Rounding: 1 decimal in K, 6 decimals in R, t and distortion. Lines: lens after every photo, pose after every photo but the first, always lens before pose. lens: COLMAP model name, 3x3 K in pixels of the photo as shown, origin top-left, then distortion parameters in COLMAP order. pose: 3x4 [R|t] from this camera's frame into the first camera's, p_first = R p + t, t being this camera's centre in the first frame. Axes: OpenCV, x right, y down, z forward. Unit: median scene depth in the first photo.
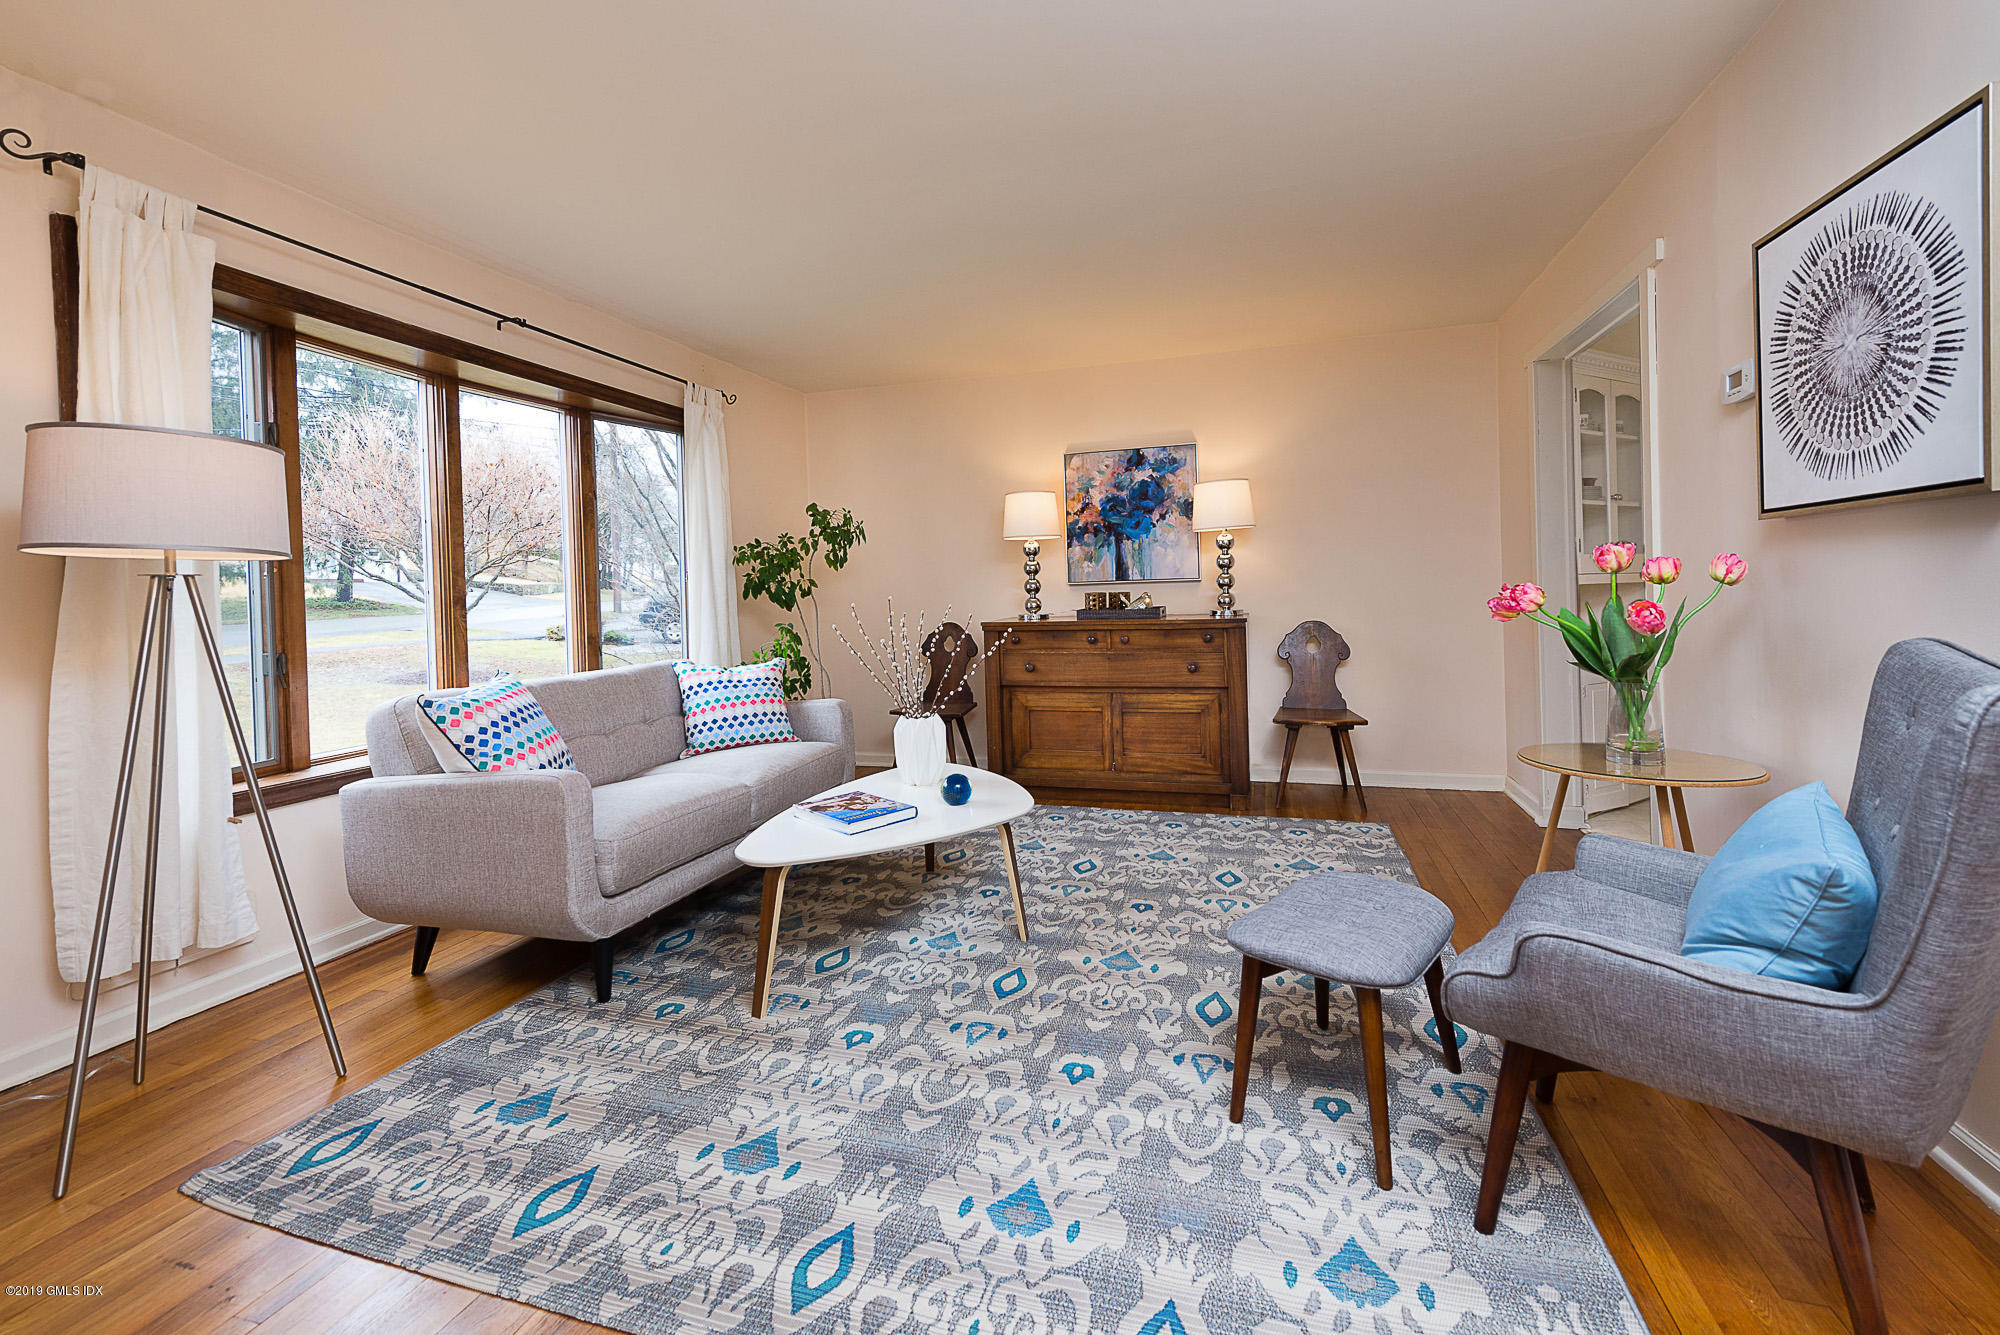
lens RADIAL K [[763.1, 0, 1000.1], [0, 763.1, 639.6], [0, 0, 1]] dist [0.000400, 0.000019]
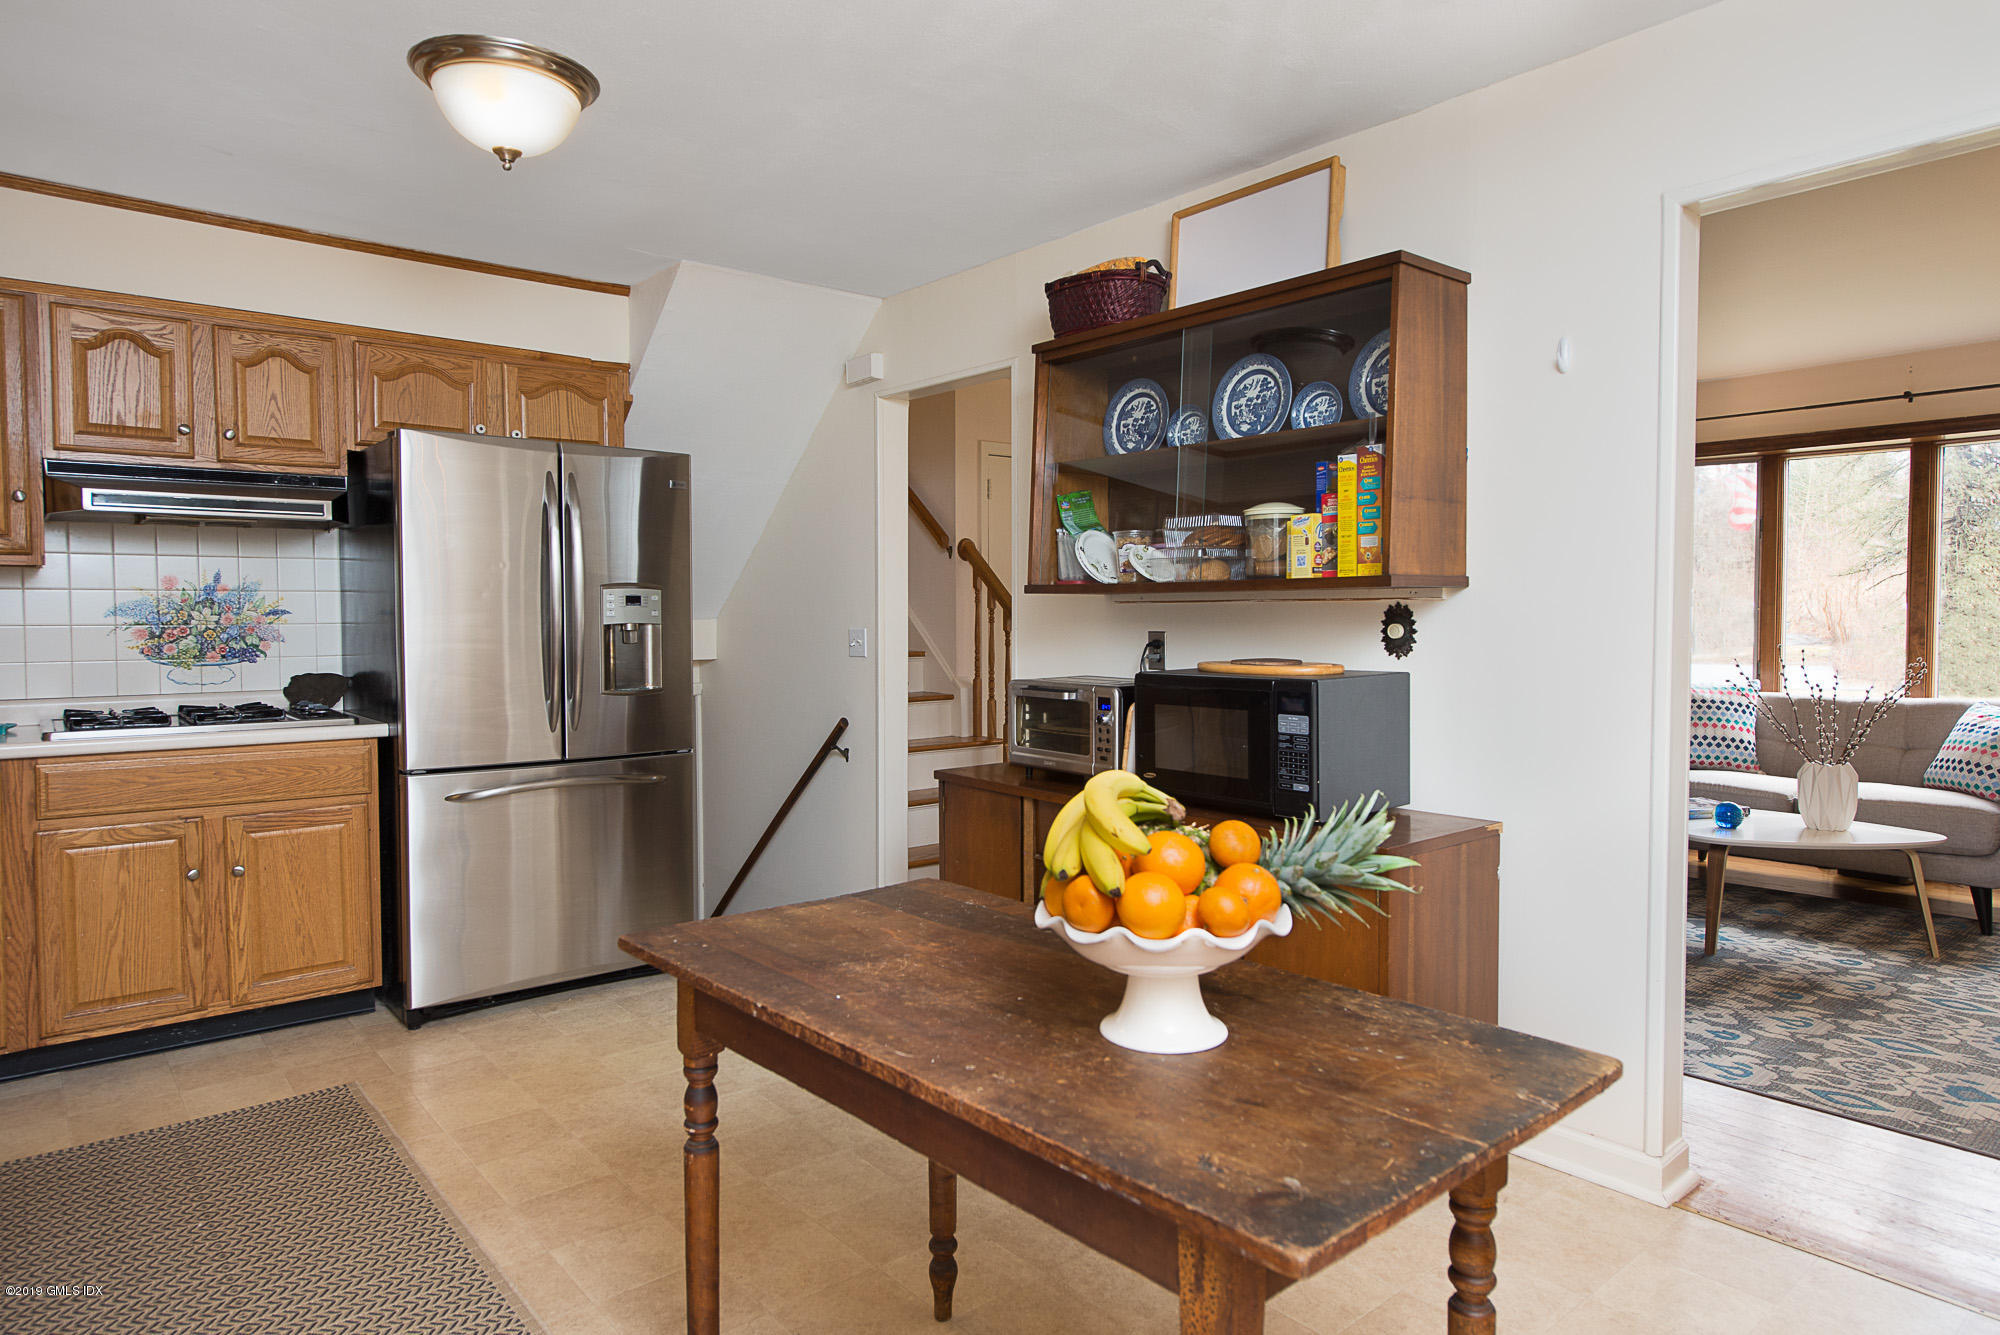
lens RADIAL K [[1191.4, 0, 1000.0], [0, 1191.4, 667.5], [0, 0, 1]] dist [-0.001623, -0.000936]
pose [[-0.547417, 0.070900, -0.833851, 1.844974], [0.017204, 0.997148, 0.073490, -0.176712], [0.836683, 0.025884, -0.547075, 0.927711]]
